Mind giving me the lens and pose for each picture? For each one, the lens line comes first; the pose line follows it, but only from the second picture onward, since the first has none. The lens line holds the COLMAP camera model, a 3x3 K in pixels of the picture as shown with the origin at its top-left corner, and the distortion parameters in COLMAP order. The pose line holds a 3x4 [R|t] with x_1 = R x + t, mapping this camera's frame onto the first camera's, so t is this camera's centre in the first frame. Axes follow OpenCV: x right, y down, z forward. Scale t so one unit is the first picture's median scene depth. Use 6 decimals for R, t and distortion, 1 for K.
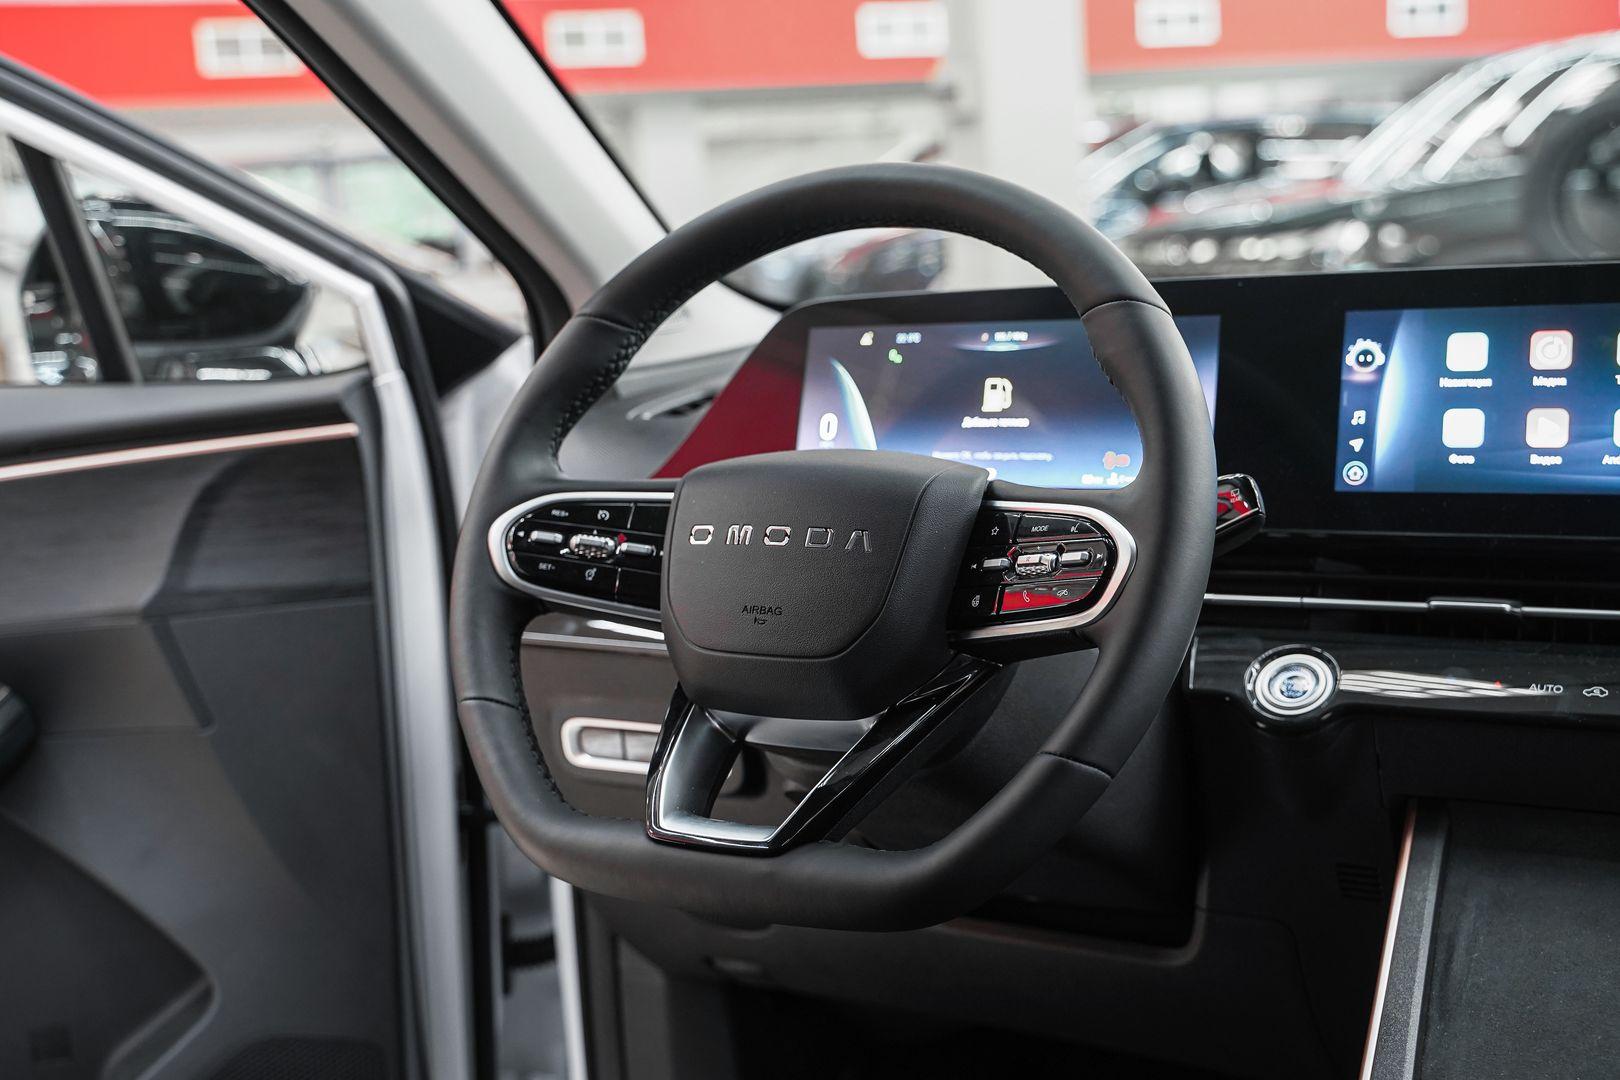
lens RADIAL K [[1926.5, 0, 834.2], [0, 1926.5, 515.4], [0, 0, 1]] dist [0.035118, 0.000000]
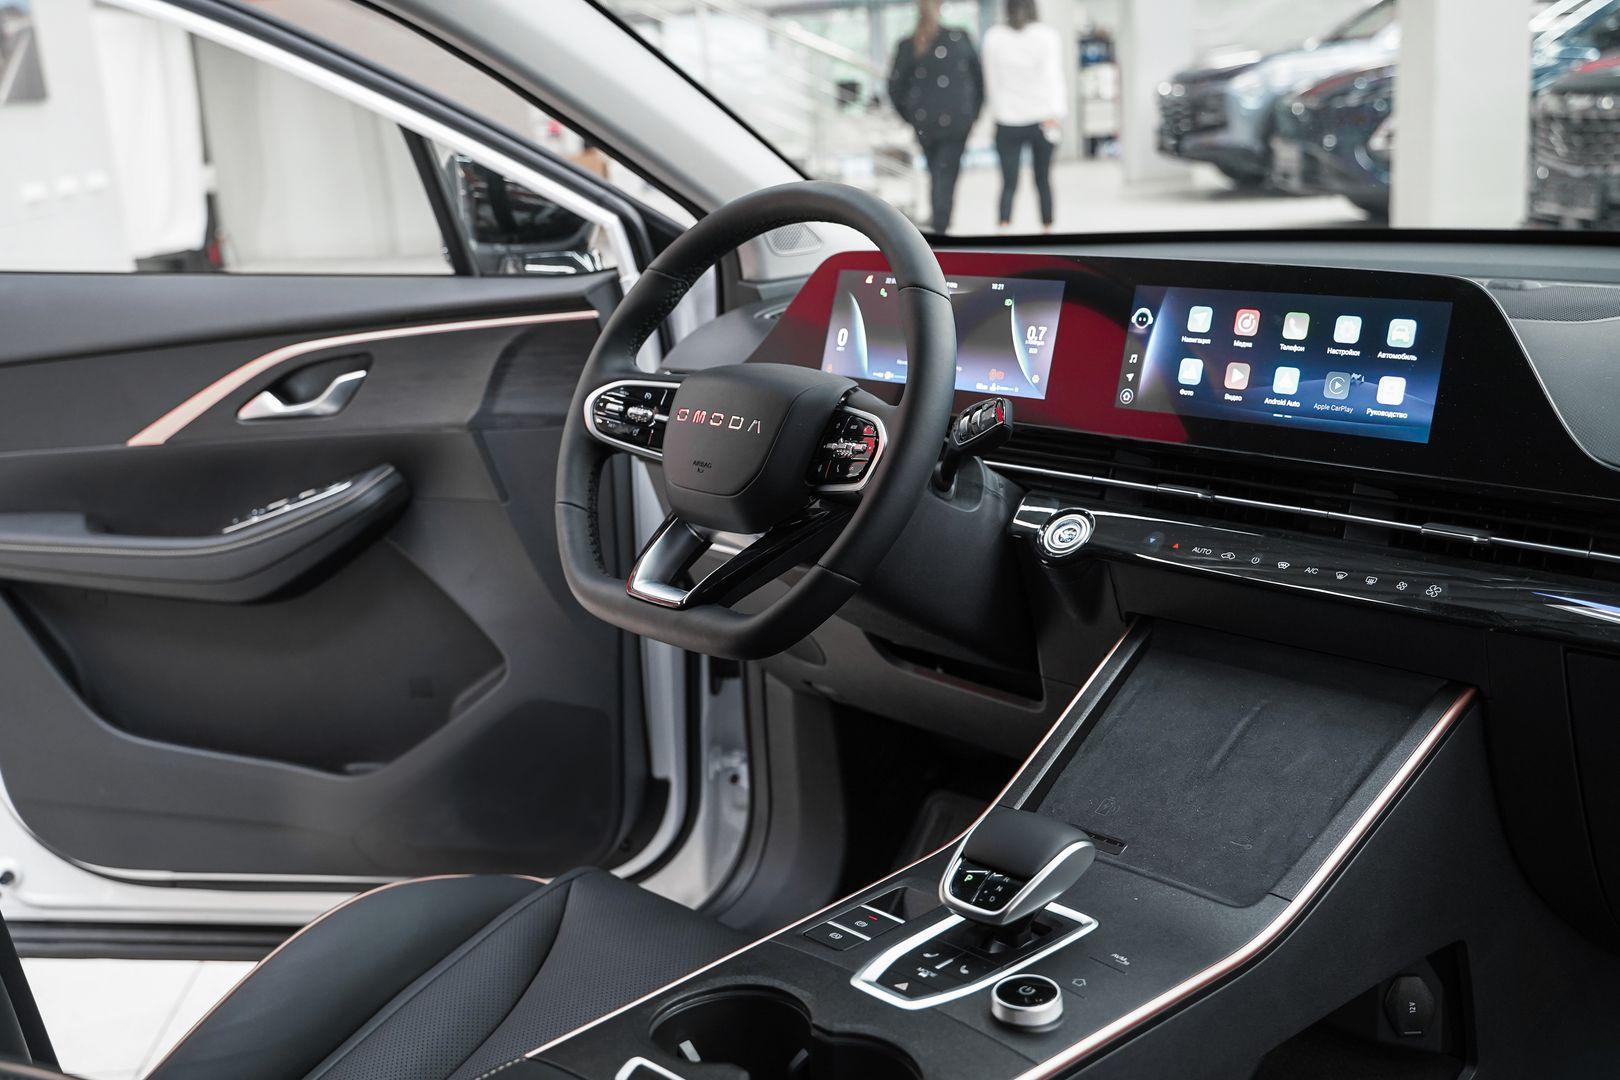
lens RADIAL K [[1733.4, 0, 788.7], [0, 1733.4, 507.3], [0, 0, 1]] dist [-0.024810, 0.000000]
pose [[0.949909, 0.077968, -0.302646, 0.431312], [-0.043762, 0.992024, 0.118210, -0.082942], [0.309448, -0.099044, 0.945744, -0.345632]]
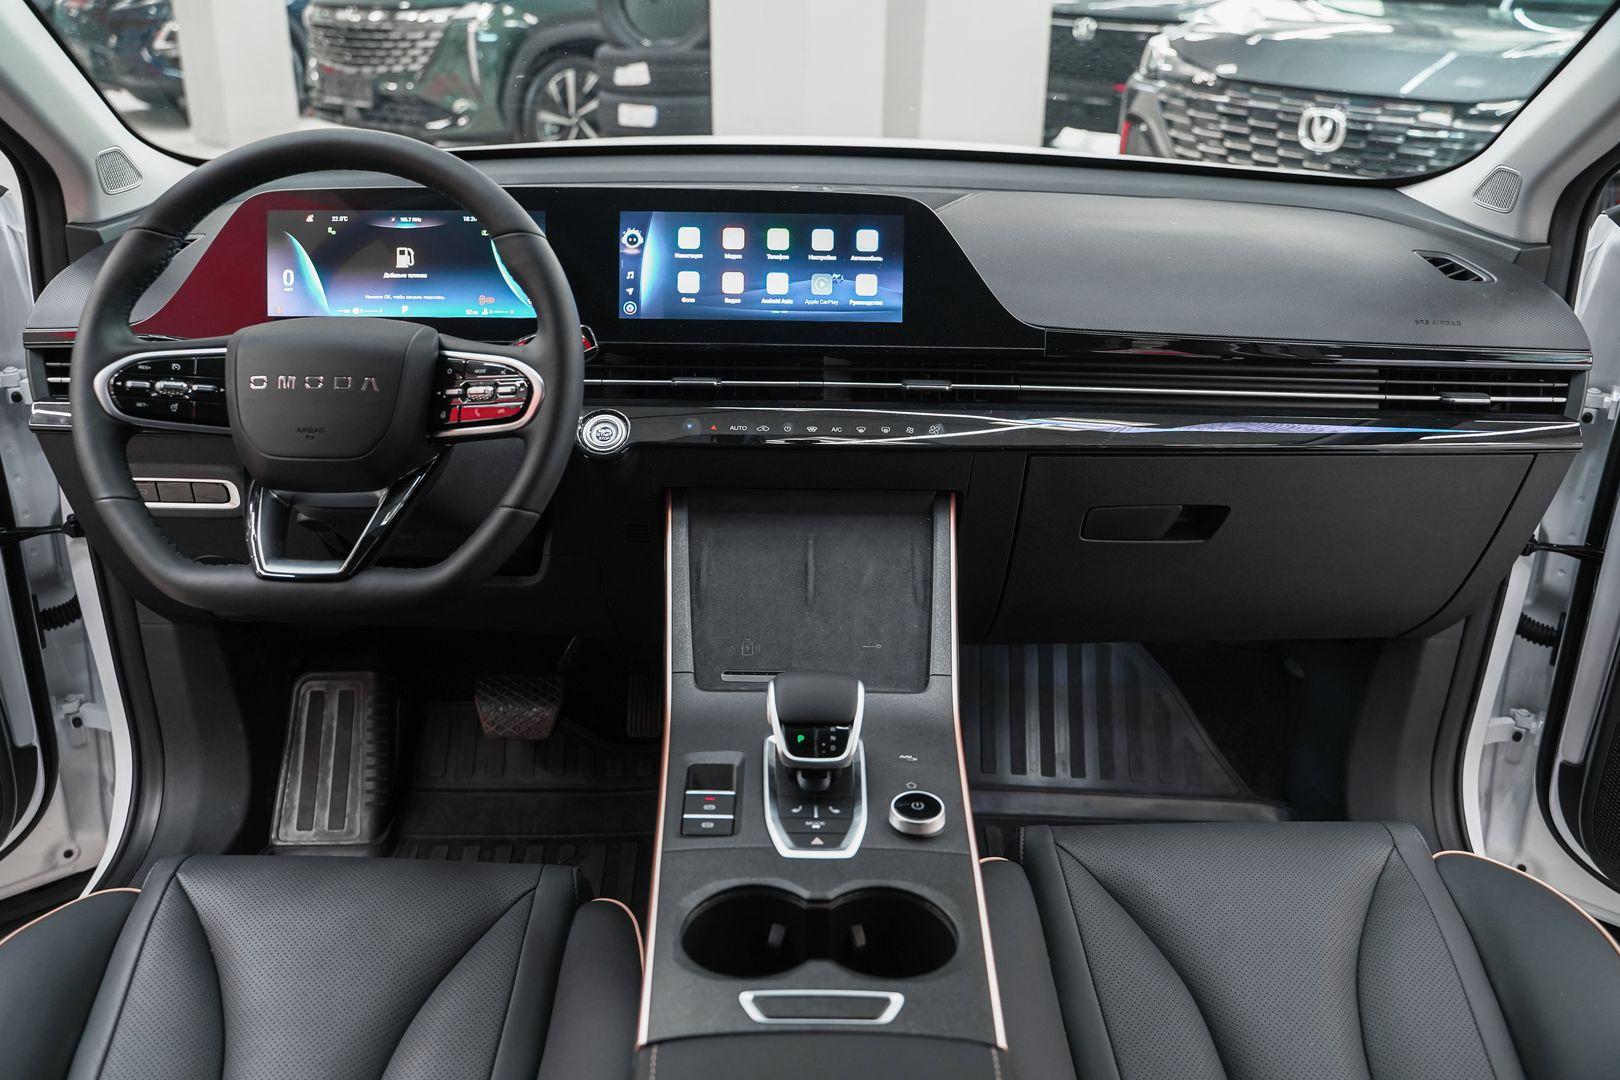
lens RADIAL K [[1332.6, 0, 789.4], [0, 1332.6, 547.6], [0, 0, 1]] dist [-0.114989, 0.094313]
pose [[0.880510, -0.130203, 0.455796, -0.176190], [0.004994, 0.964032, 0.265738, -0.130094], [-0.474002, -0.231709, 0.849490, -0.133040]]
